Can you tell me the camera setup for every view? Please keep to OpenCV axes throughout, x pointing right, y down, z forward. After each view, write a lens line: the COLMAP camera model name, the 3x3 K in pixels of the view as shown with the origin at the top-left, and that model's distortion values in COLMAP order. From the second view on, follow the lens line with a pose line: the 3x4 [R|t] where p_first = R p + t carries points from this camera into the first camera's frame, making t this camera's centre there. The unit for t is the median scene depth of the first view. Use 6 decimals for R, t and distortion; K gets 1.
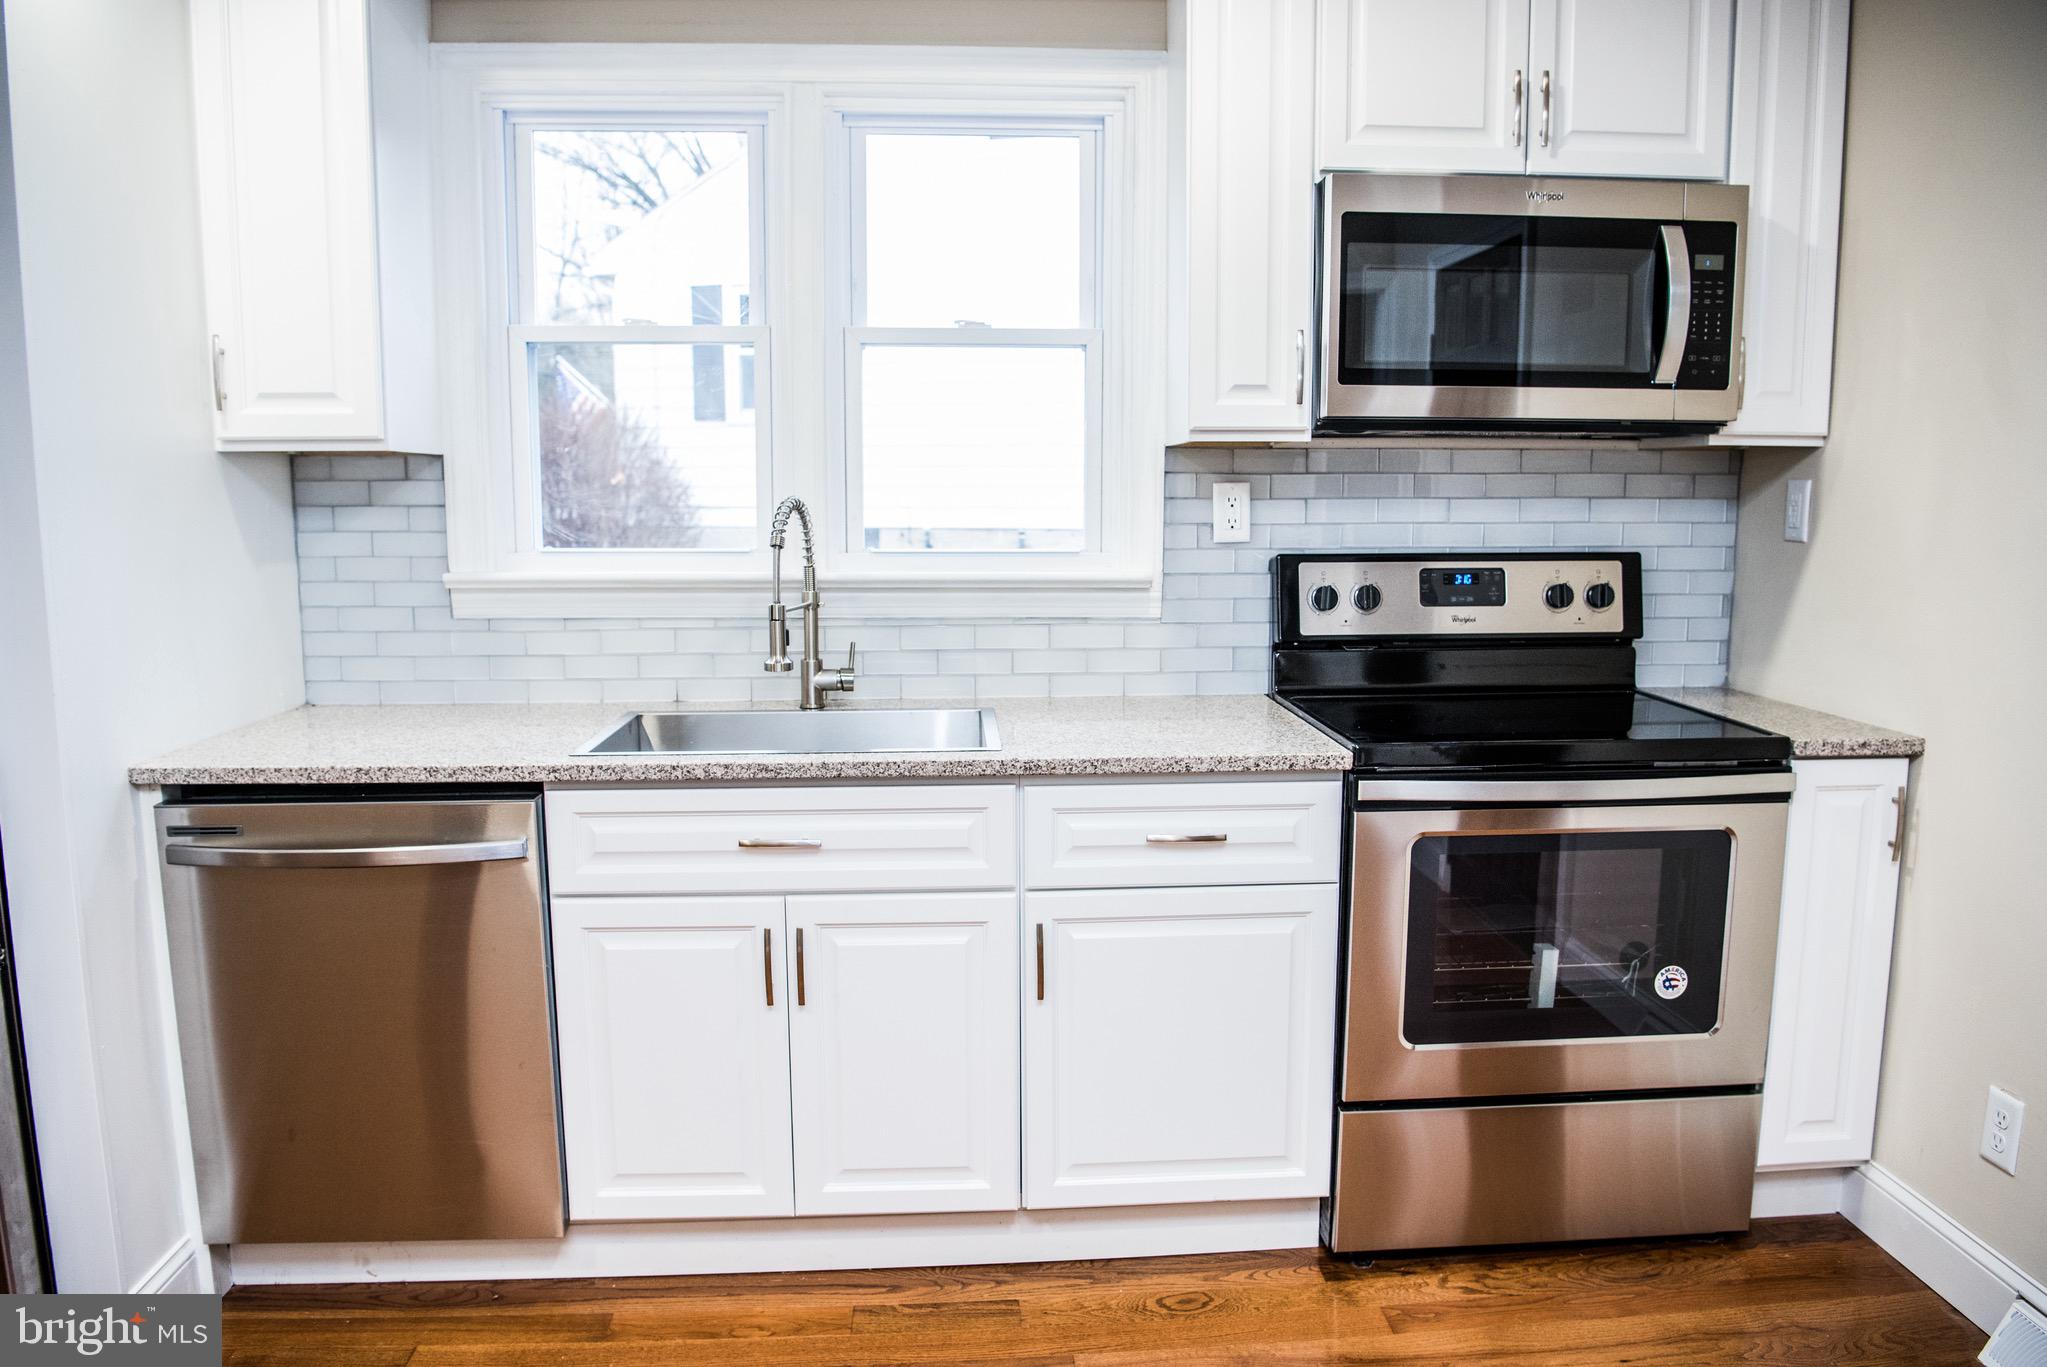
lens RADIAL K [[1449.5, 0, 1030.2], [0, 1449.5, 694.6], [0, 0, 1]] dist [-0.067705, 0.004398]
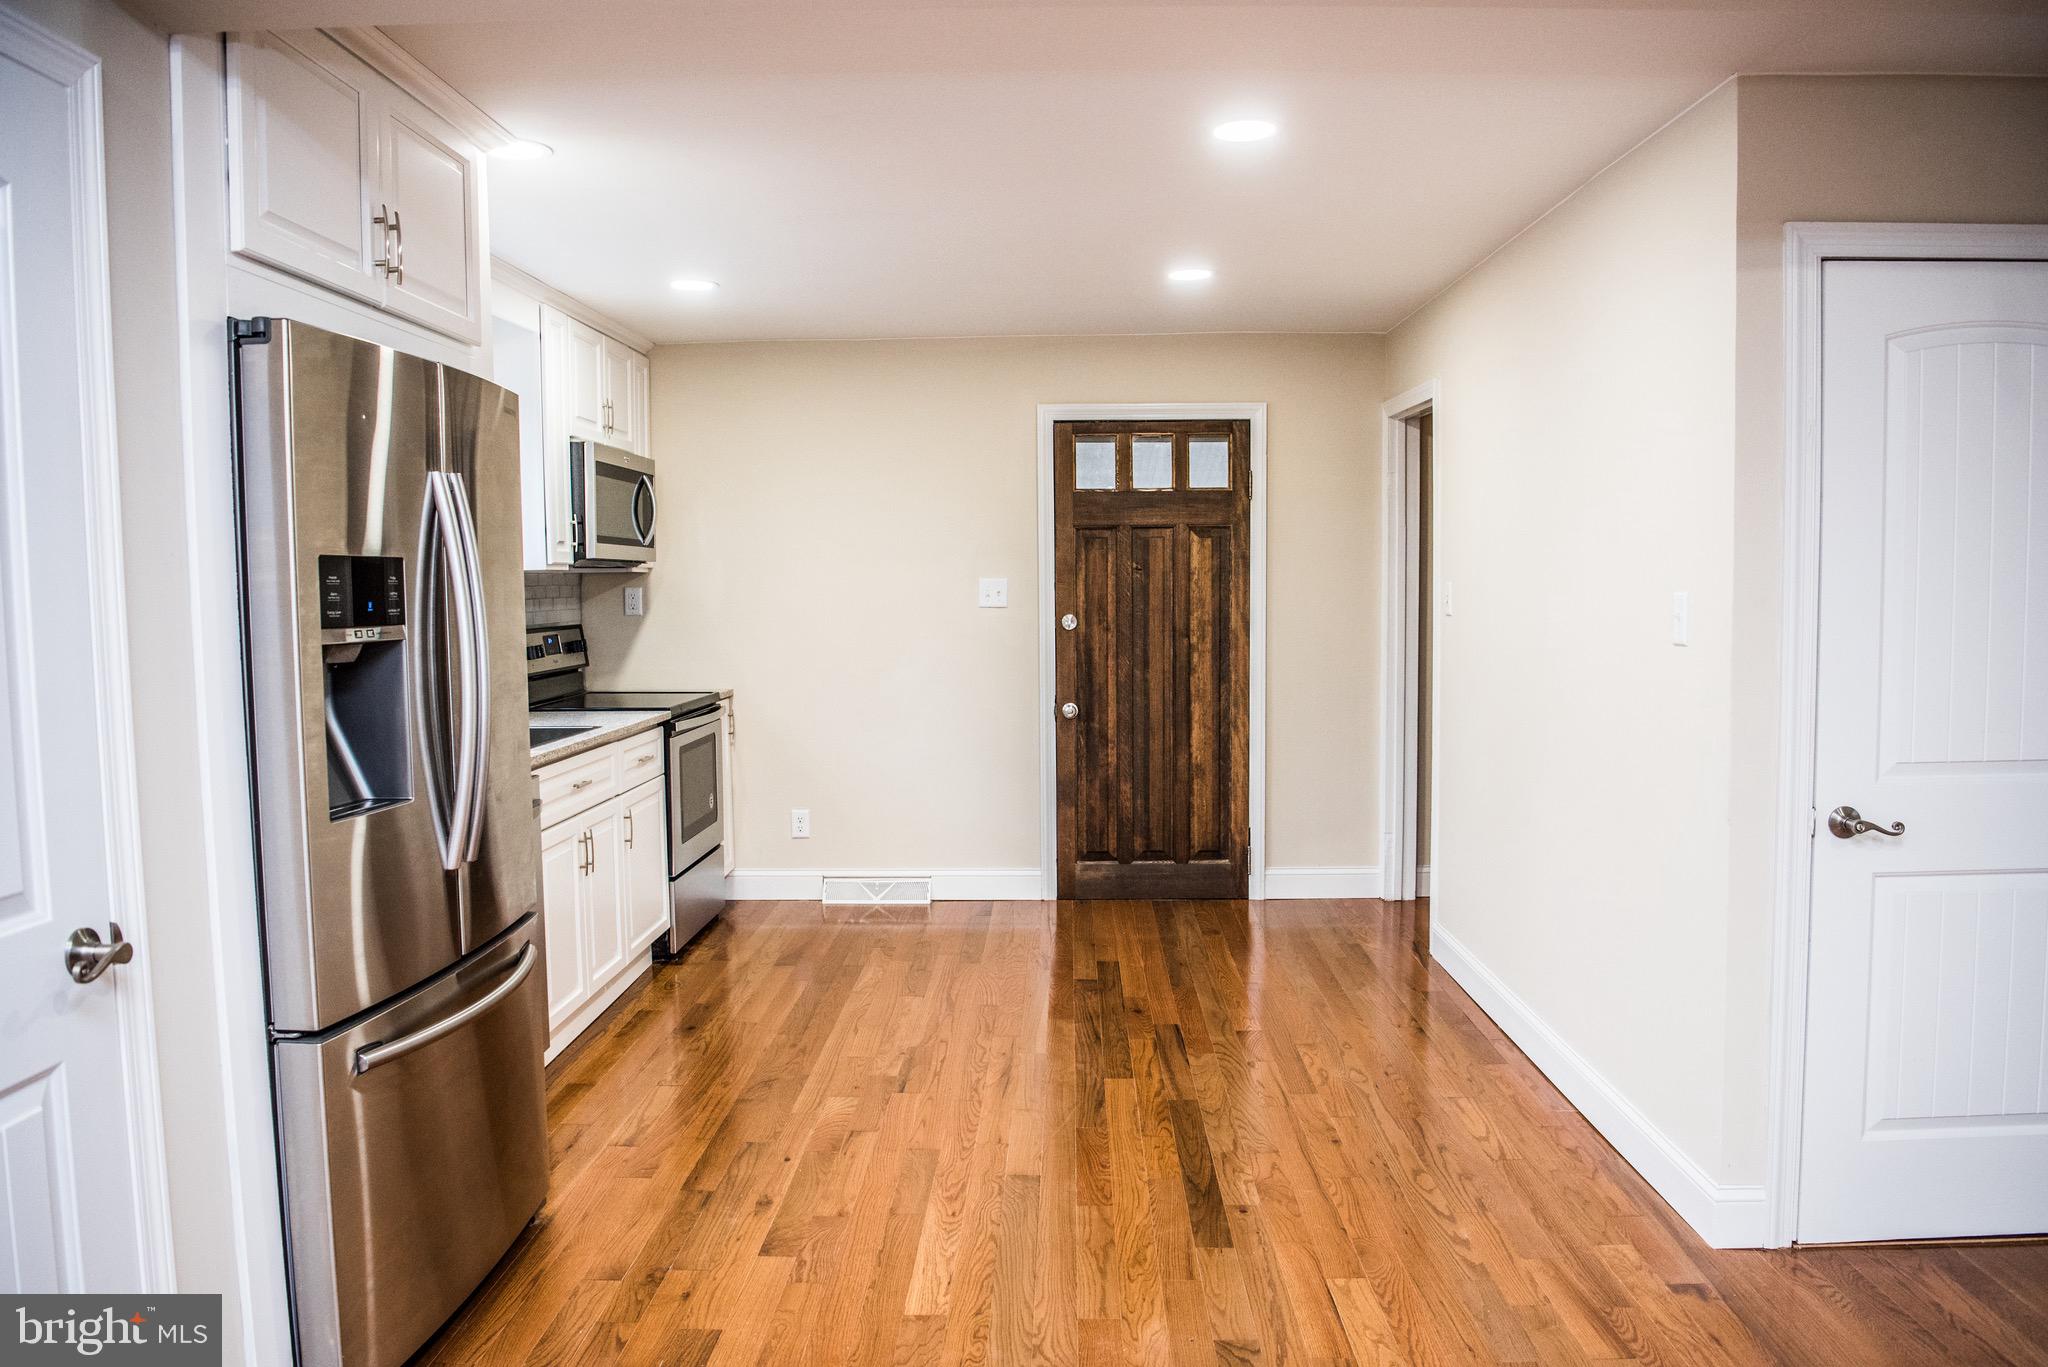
lens RADIAL K [[1450.2, 0, 1030.7], [0, 1450.2, 694.6], [0, 0, 1]] dist [-0.067705, 0.004398]
pose [[0.085123, -0.073966, 0.993621, -1.786370], [0.153514, 0.986307, 0.060270, -0.030790], [-0.984473, 0.147404, 0.095312, 0.227472]]
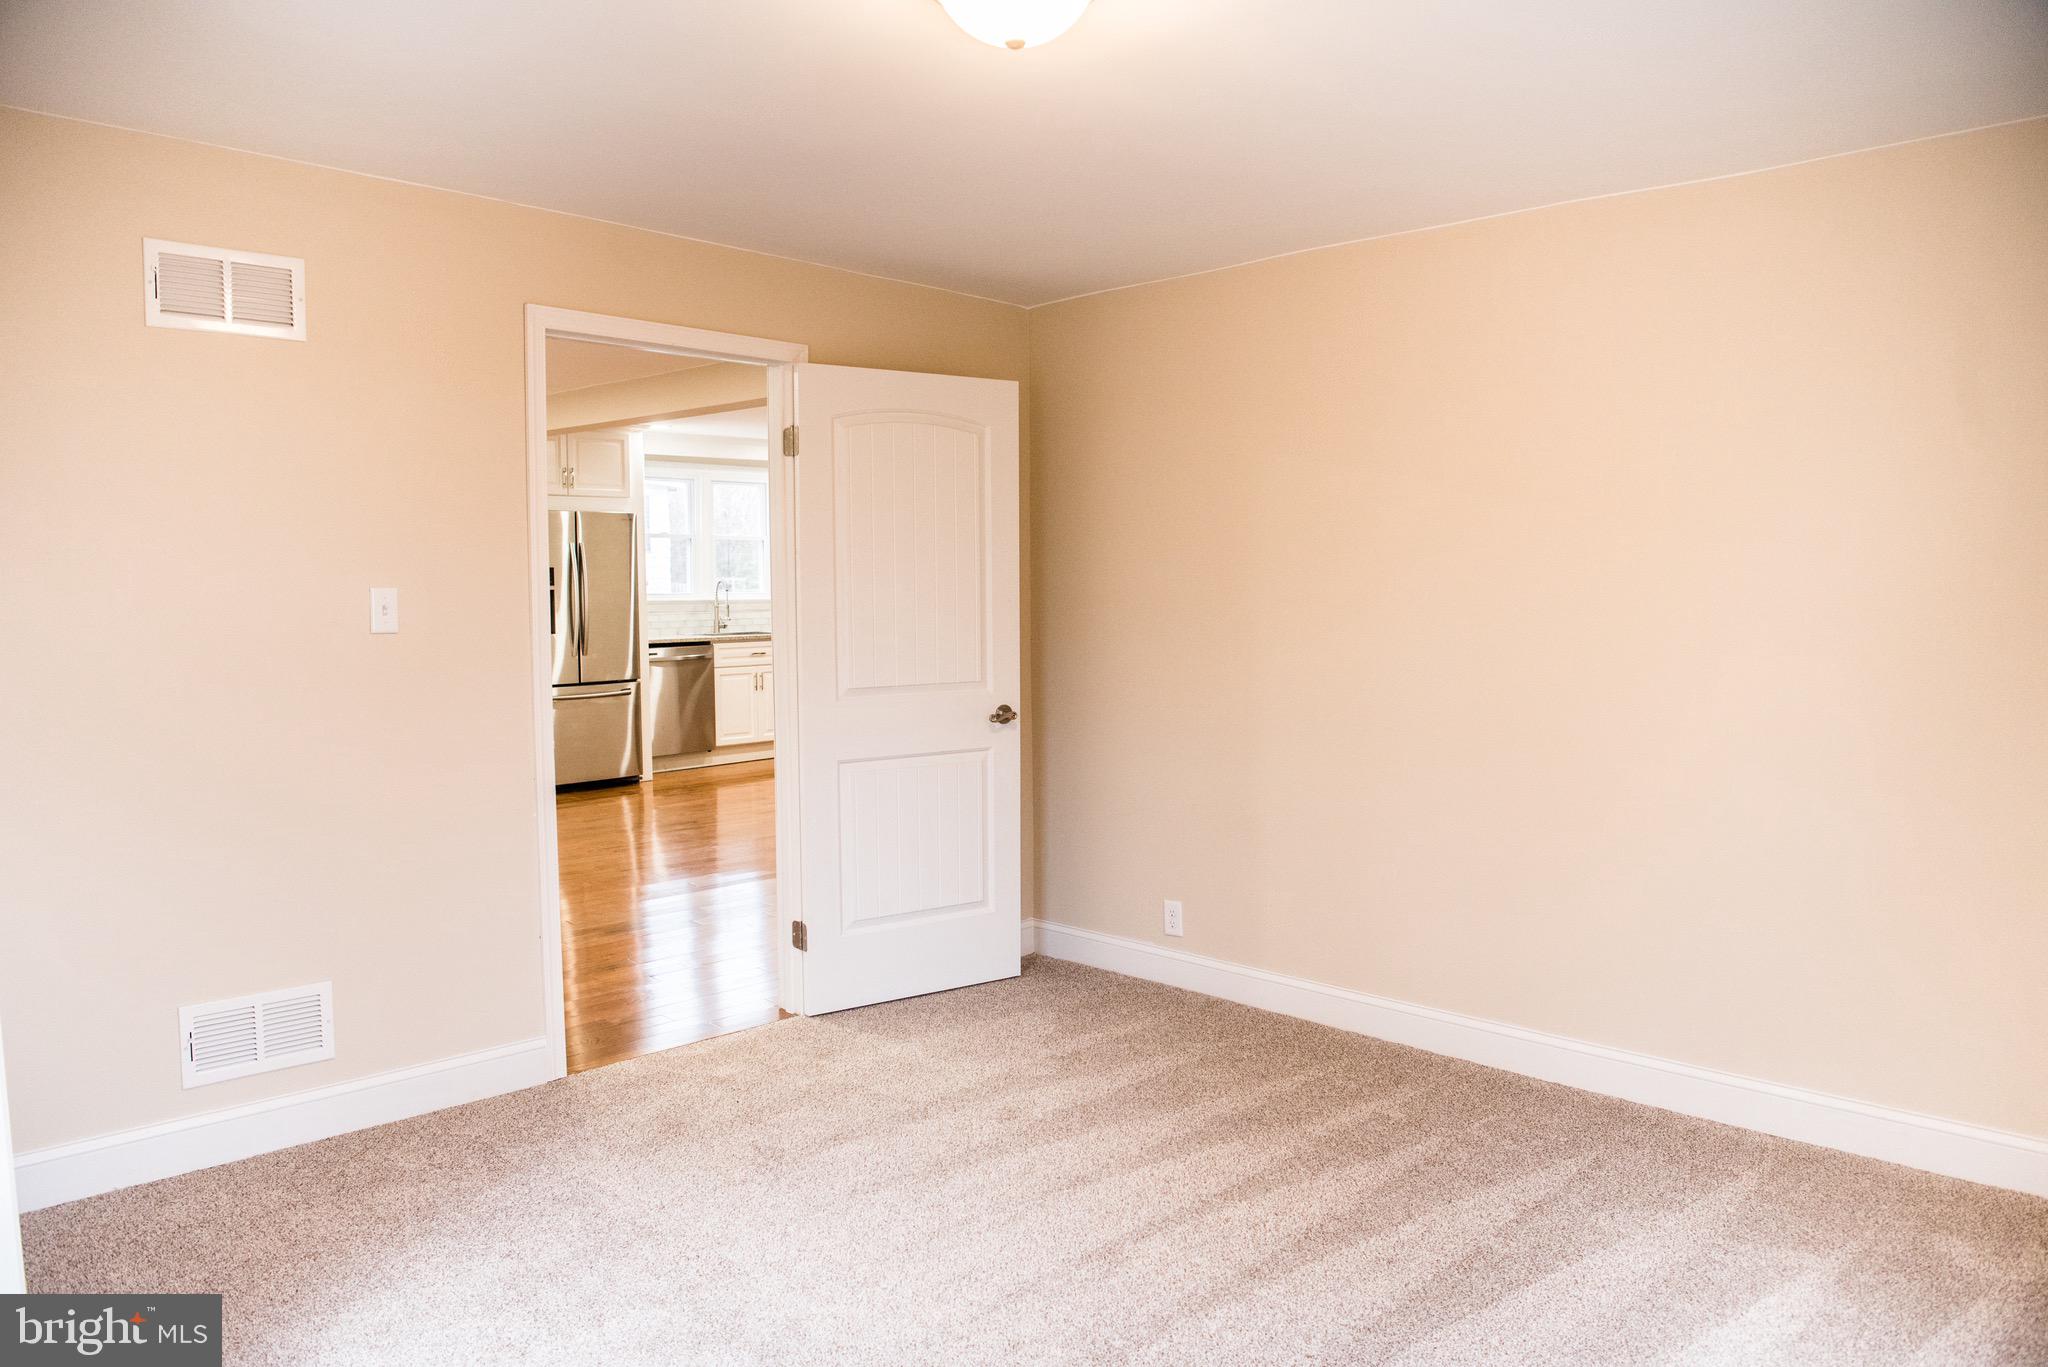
lens RADIAL K [[1435.9, 0, 1002.8], [0, 1435.9, 687.5], [0, 0, 1]] dist [-0.067548, 0.007270]
pose [[0.754291, -0.052011, 0.654476, -2.352881], [0.094059, 0.995135, -0.029322, 0.380571], [-0.649767, 0.083677, 0.755514, -2.679363]]
